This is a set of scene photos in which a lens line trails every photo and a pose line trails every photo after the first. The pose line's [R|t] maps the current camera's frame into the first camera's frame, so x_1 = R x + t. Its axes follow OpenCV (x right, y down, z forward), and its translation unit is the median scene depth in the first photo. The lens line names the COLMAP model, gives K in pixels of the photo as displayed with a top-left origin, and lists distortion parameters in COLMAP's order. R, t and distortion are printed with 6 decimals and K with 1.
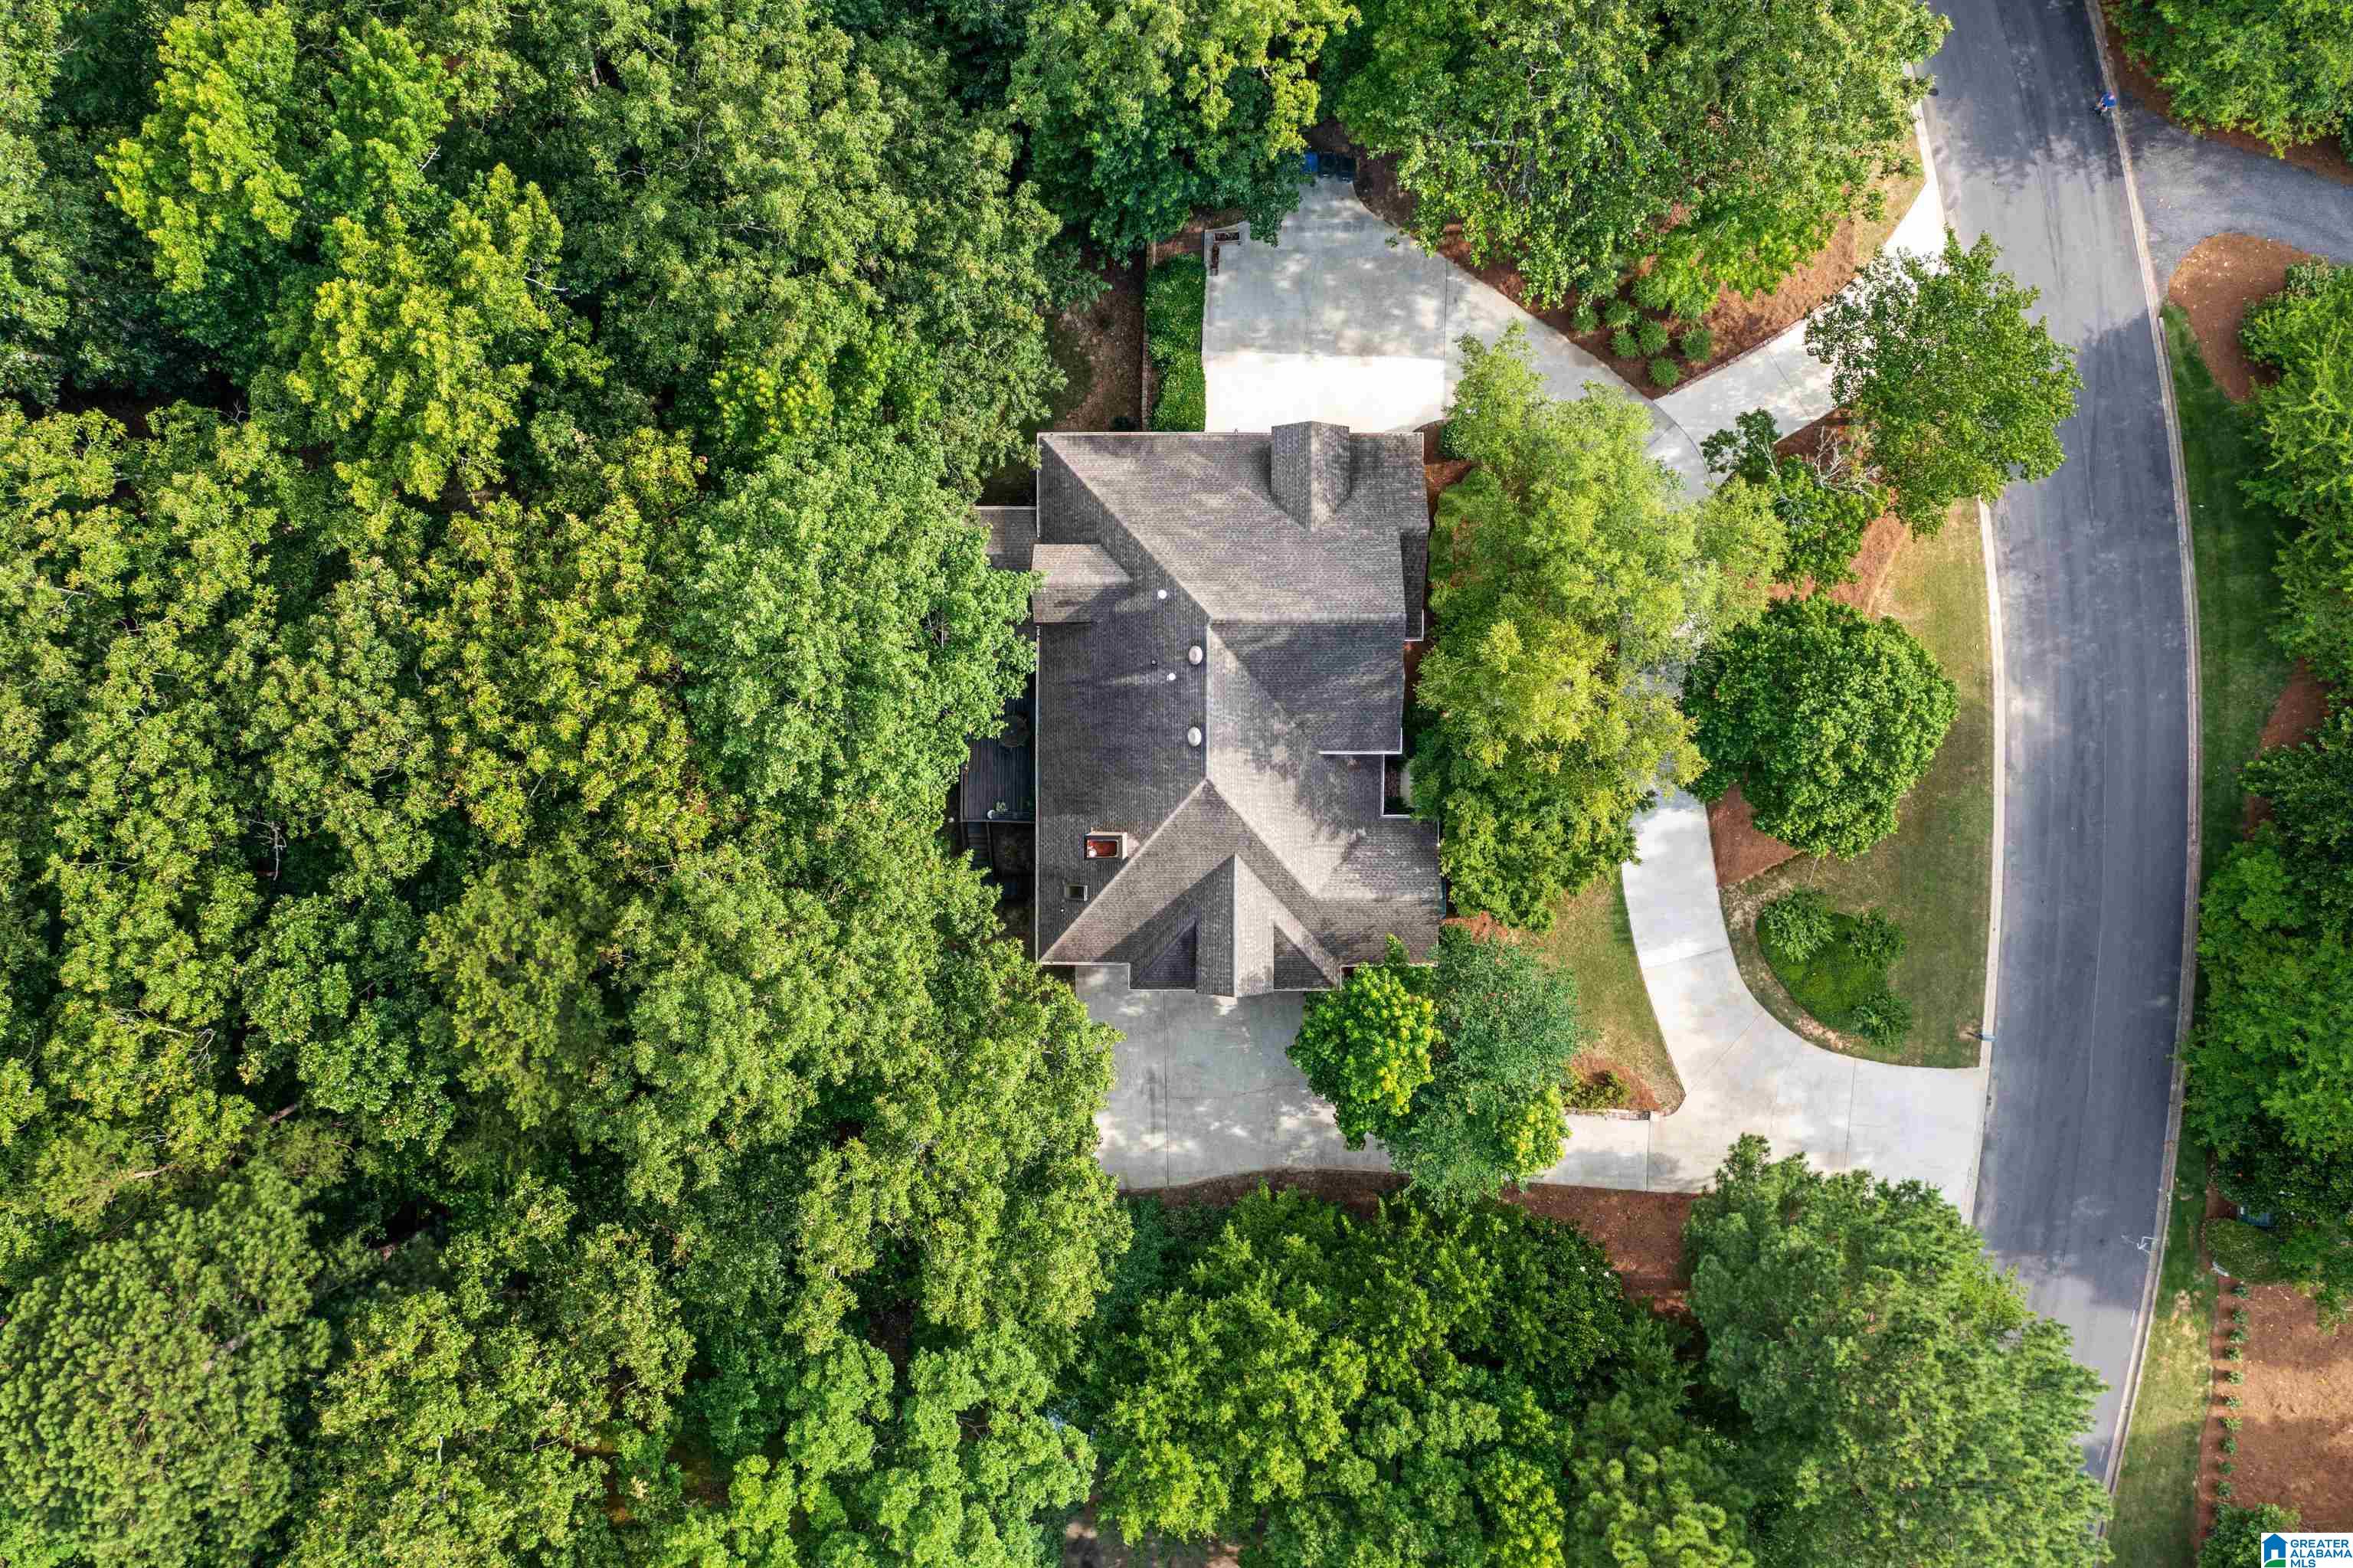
lens RADIAL K [[1838.6, 0, 1176.5], [0, 1838.6, 784.0], [0, 0, 1]] dist [0.002224, 0.002265]
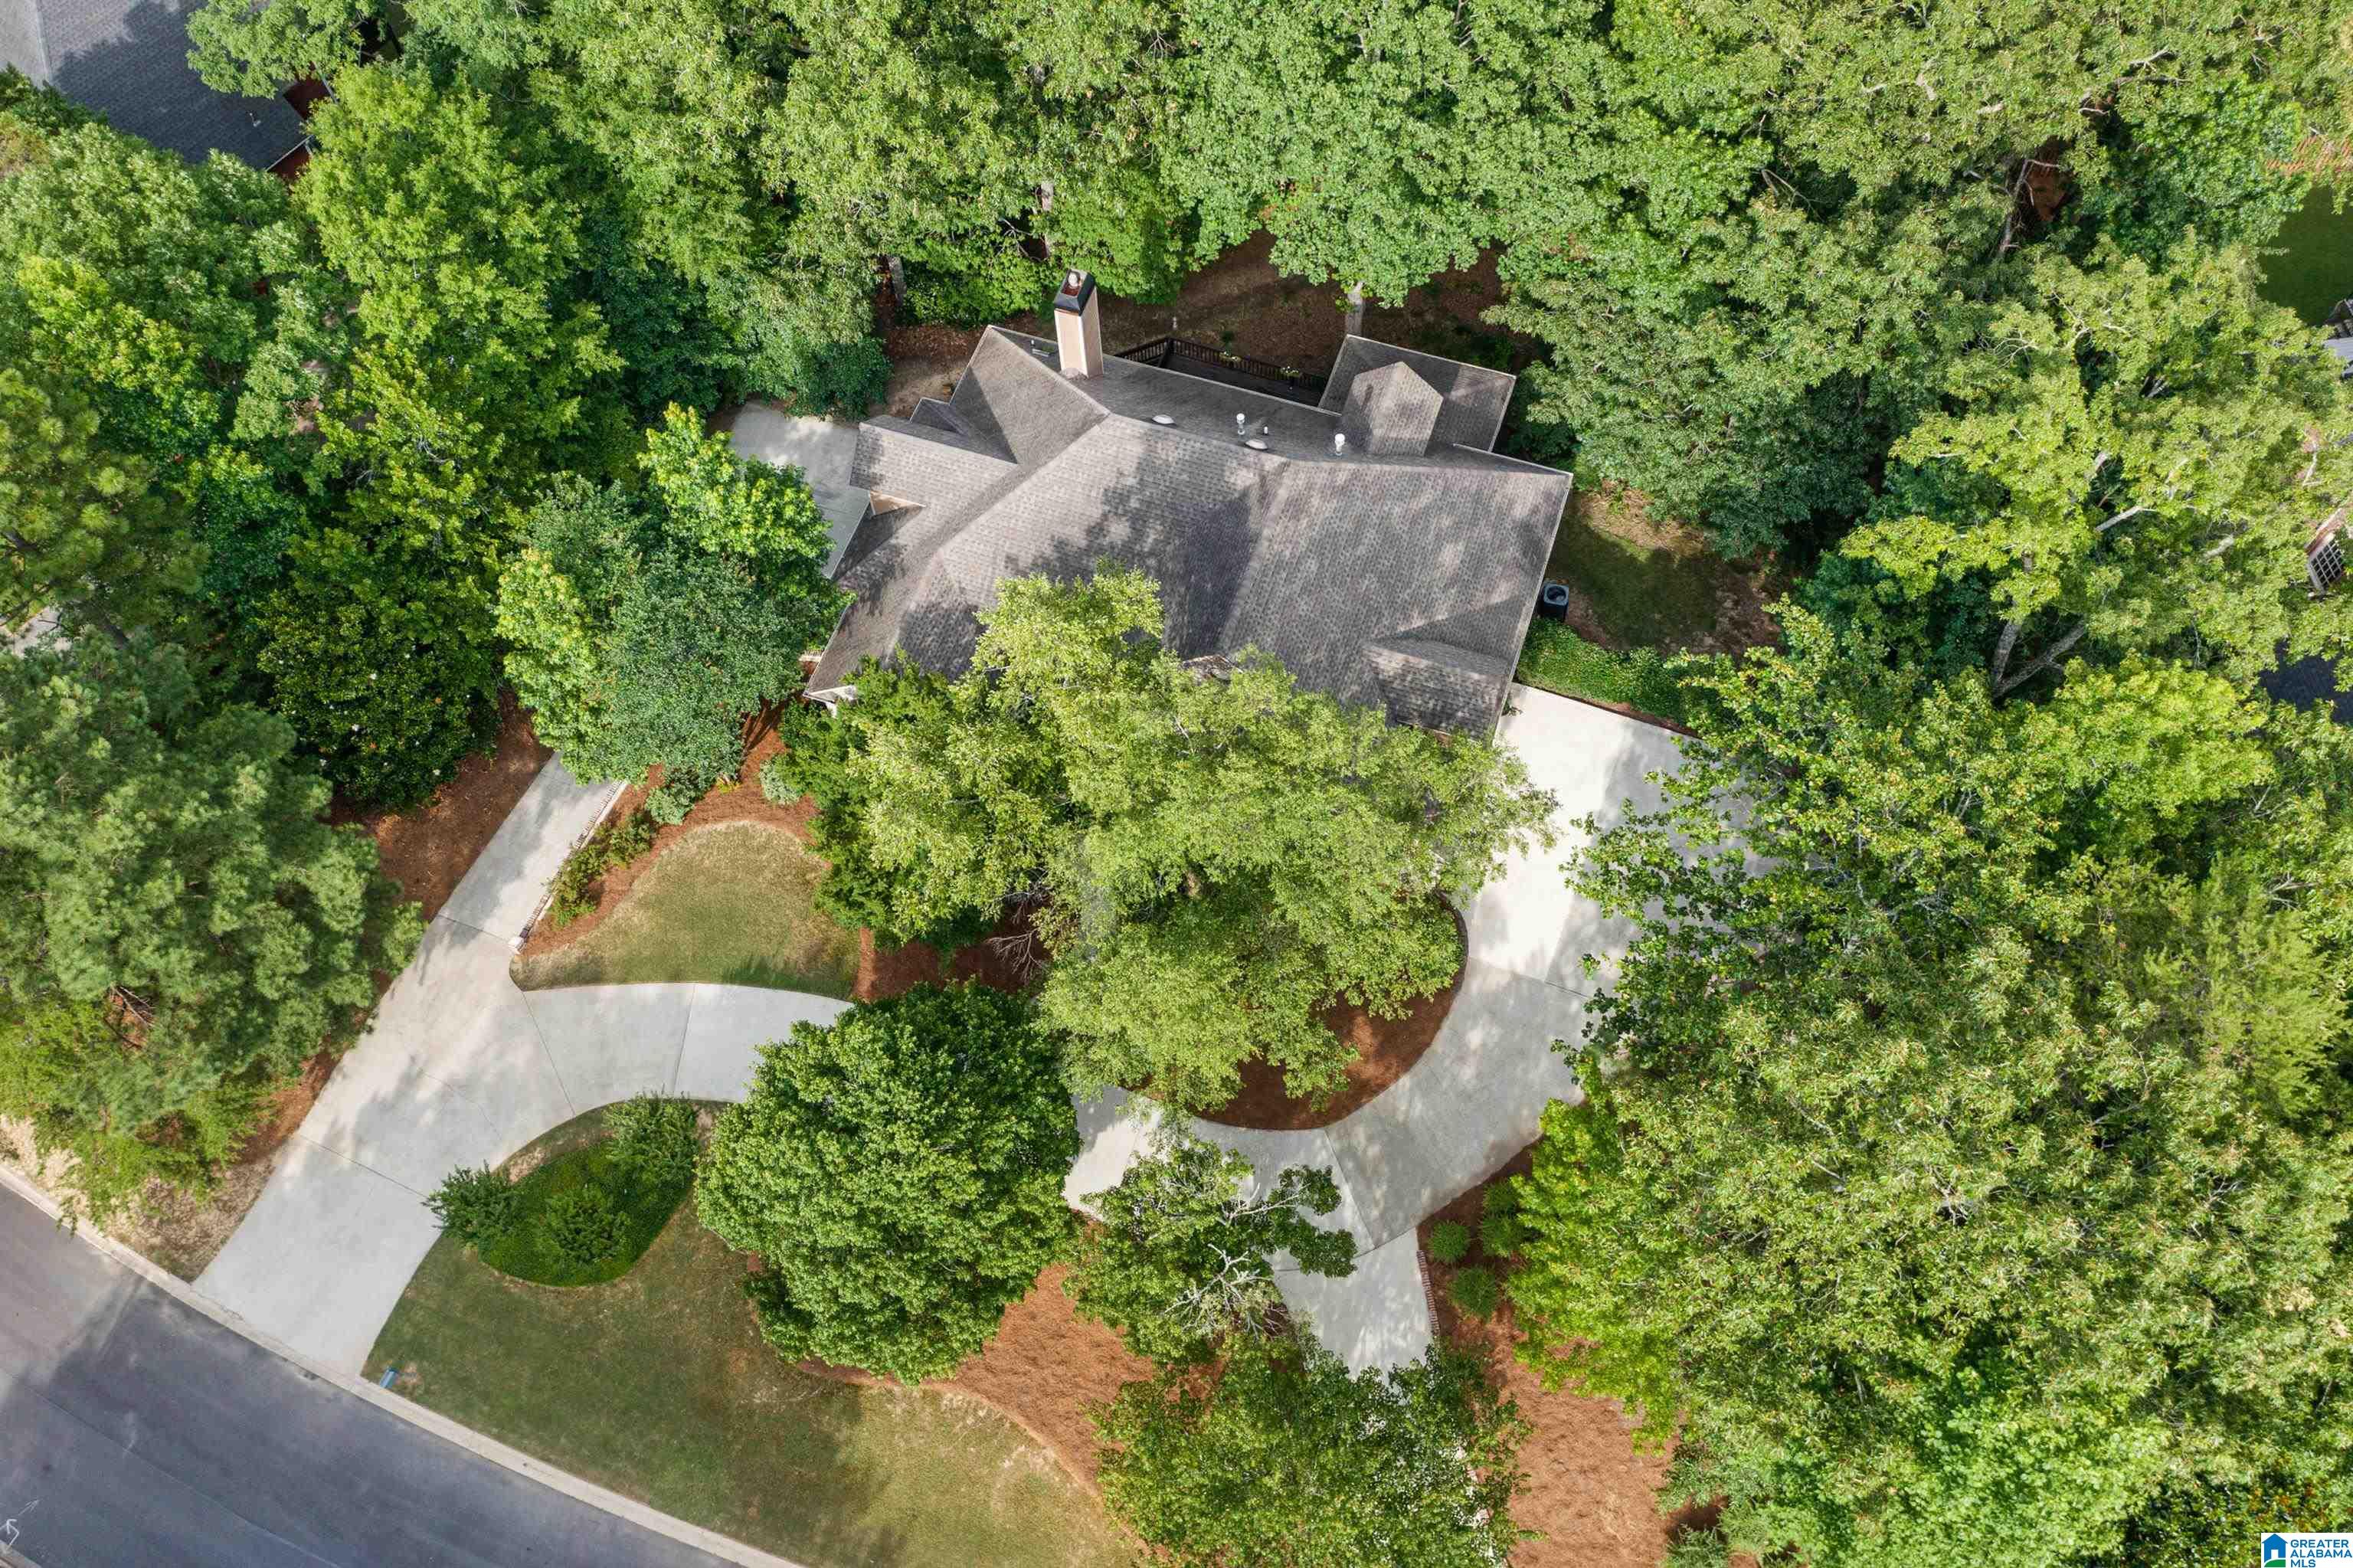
lens RADIAL K [[1838.6, 0, 1176.5], [0, 1838.6, 784.0], [0, 0, 1]] dist [0.002224, 0.002265]
pose [[-0.327095, 0.858185, -0.395636, 0.419658], [-0.944910, -0.291532, 0.148842, -0.177615], [0.012393, 0.422526, 0.906266, 0.277775]]
